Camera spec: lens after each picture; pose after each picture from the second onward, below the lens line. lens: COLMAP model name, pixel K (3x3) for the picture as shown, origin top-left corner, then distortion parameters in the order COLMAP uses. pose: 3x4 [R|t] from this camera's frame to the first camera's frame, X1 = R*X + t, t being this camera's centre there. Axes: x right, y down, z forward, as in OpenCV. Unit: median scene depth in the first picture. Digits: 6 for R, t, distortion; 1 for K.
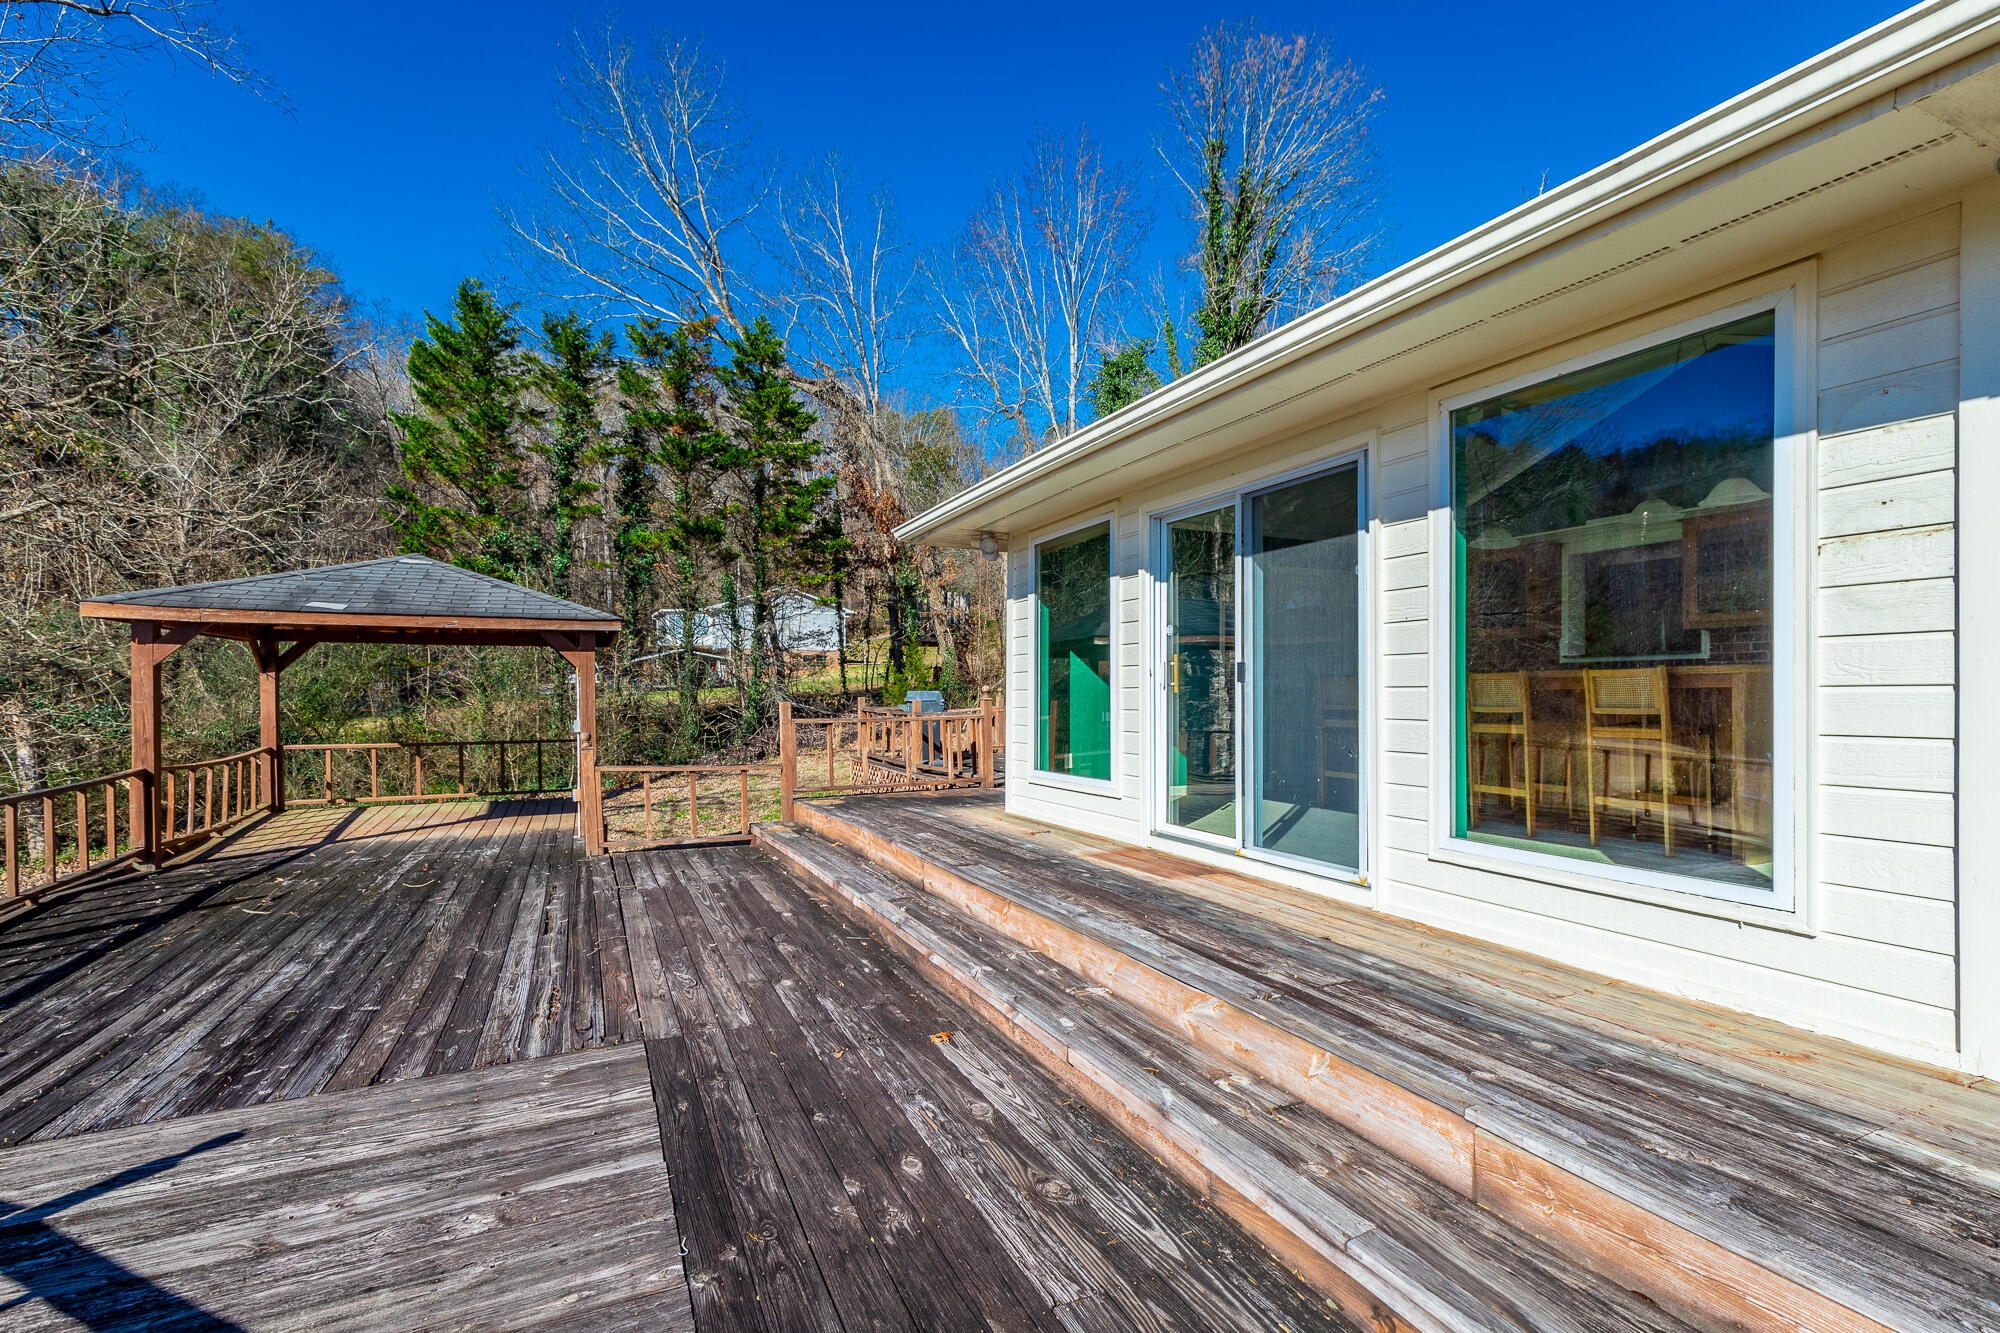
lens RADIAL K [[909.4, 0, 1037.8], [0, 909.4, 709.5], [0, 0, 1]] dist [0.007207, -0.000393]
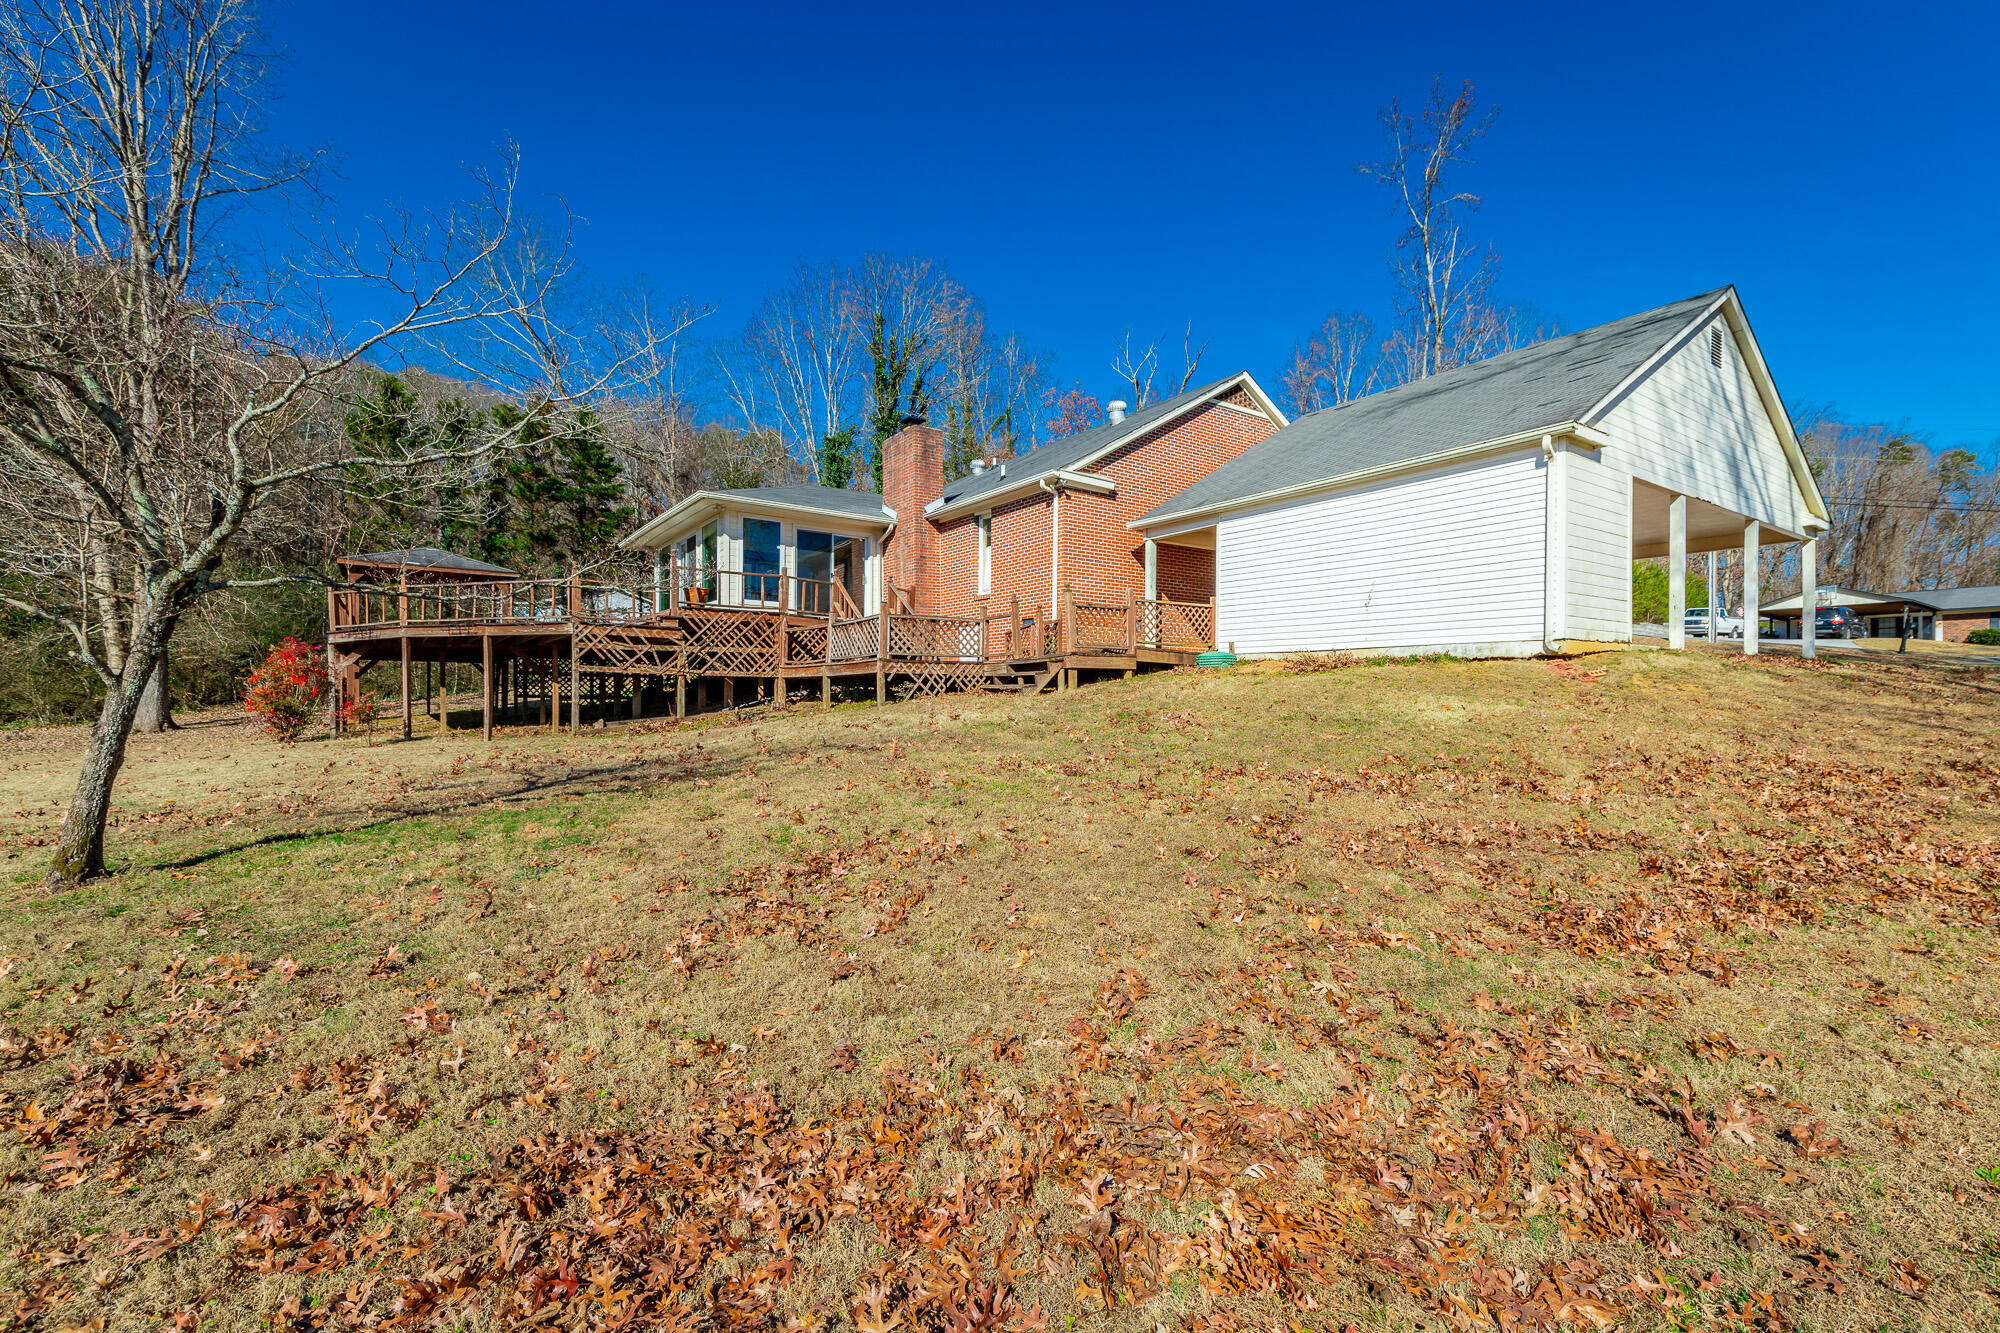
lens RADIAL K [[909.4, 0, 1057.0], [0, 909.4, 701.1], [0, 0, 1]] dist [0.007207, -0.000393]
pose [[0.983244, 0.008860, 0.182080, 0.217429], [-0.004666, 0.999714, -0.023447, 0.115192], [-0.182236, 0.022205, 0.983004, -0.689505]]
